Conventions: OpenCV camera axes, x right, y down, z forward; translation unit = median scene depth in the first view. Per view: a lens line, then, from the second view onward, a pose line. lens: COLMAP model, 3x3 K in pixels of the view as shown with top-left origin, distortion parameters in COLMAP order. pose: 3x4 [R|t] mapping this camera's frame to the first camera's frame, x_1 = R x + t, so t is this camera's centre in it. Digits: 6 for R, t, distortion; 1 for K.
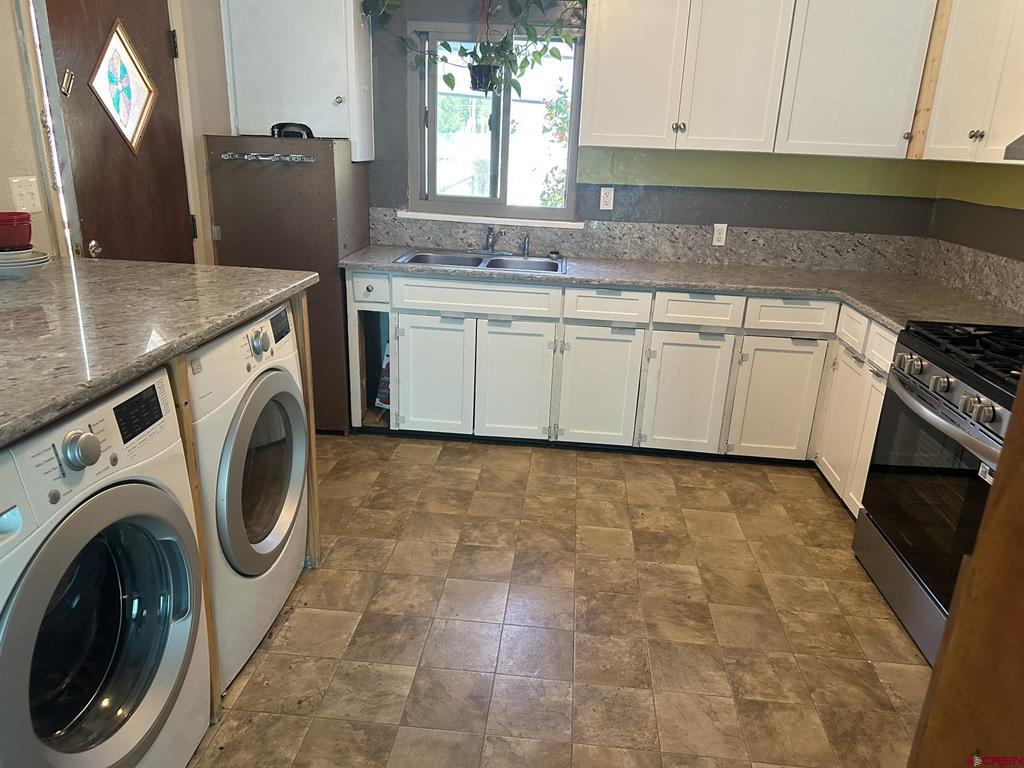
lens RADIAL K [[726.8, 0, 511.9], [0, 726.8, 390.5], [0, 0, 1]] dist [0.096298, -0.115998]
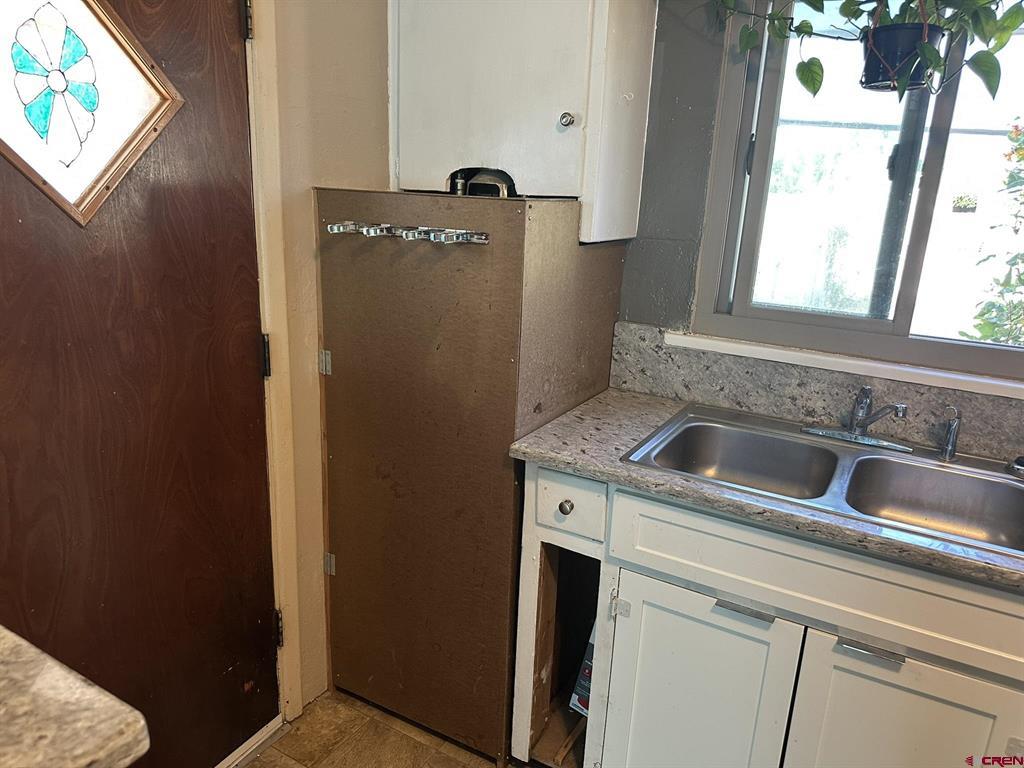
lens RADIAL K [[726.8, 0, 516.7], [0, 726.8, 390.6], [0, 0, 1]] dist [0.096298, -0.115998]
pose [[0.906819, 0.115440, -0.405405, -0.042367], [-0.145985, 0.988257, -0.045135, -0.183752], [0.395433, 0.100112, 0.913022, 0.543847]]
